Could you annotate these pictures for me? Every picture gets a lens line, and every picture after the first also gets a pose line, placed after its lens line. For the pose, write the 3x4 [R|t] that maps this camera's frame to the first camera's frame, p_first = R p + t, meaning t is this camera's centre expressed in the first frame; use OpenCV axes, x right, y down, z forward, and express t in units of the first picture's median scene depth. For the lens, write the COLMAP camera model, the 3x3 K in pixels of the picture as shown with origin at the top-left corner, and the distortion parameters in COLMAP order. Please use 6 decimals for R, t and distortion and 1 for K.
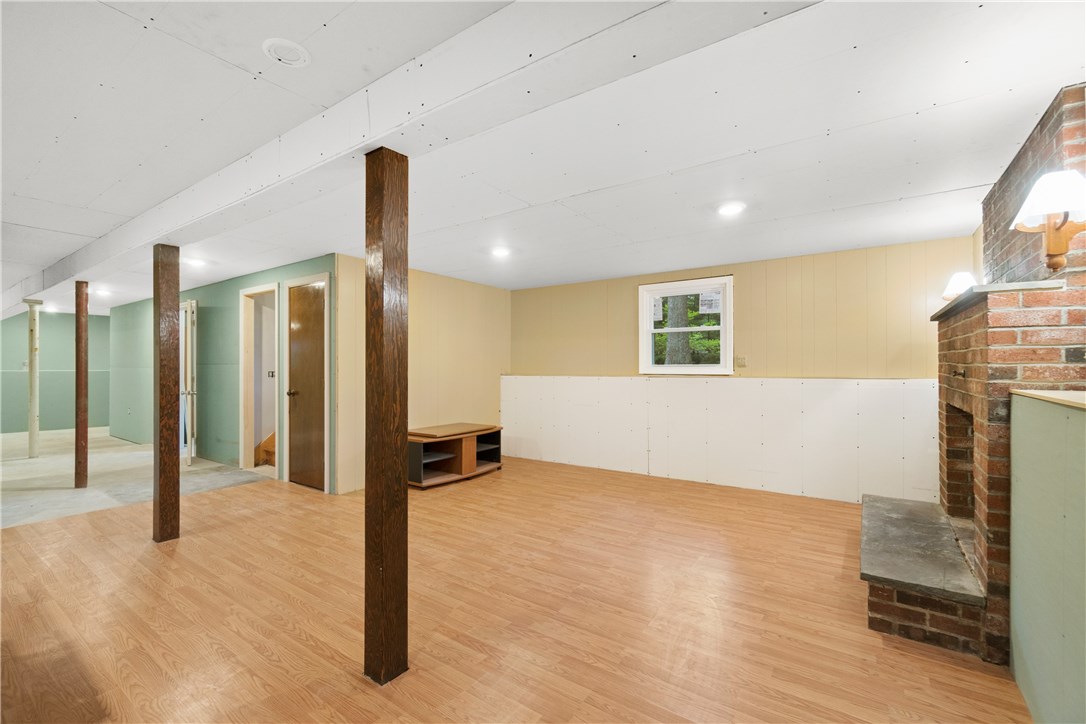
lens RADIAL K [[469.8, 0, 543.1], [0, 469.8, 366.8], [0, 0, 1]] dist [-0.004735, 0.001122]
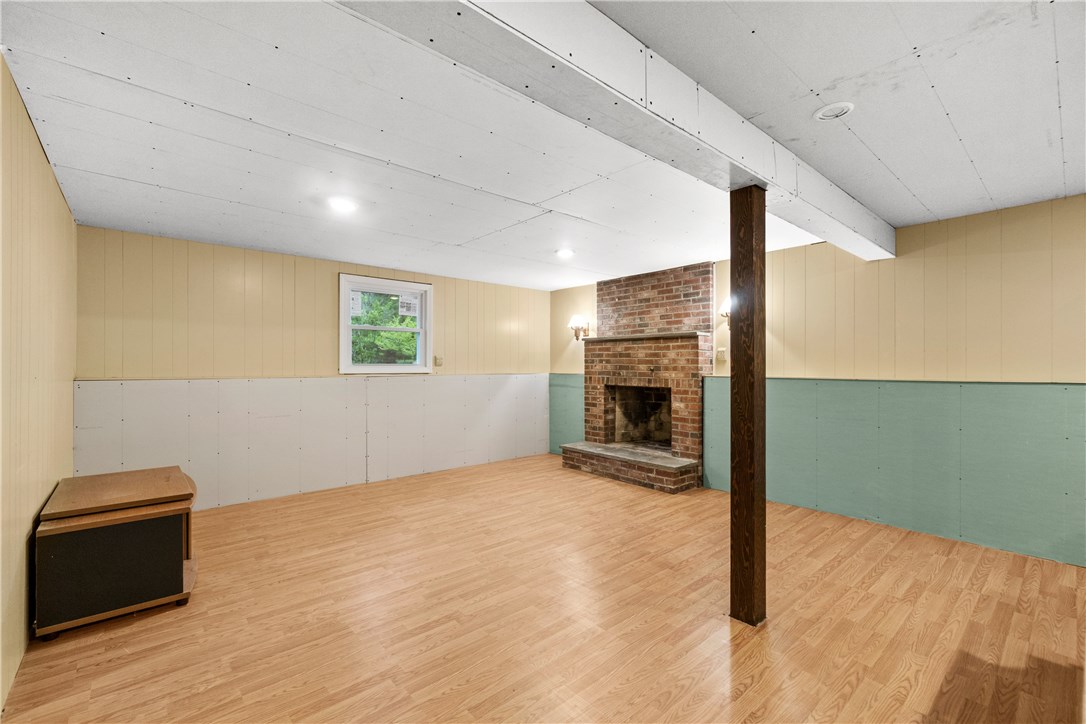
lens RADIAL K [[469.8, 0, 542.6], [0, 469.8, 359.8], [0, 0, 1]] dist [-0.004735, 0.001122]
pose [[0.240344, 0.012052, 0.970613, -0.815962], [-0.001099, 0.999926, -0.012144, -0.001296], [-0.970687, 0.001852, 0.240340, 0.604057]]
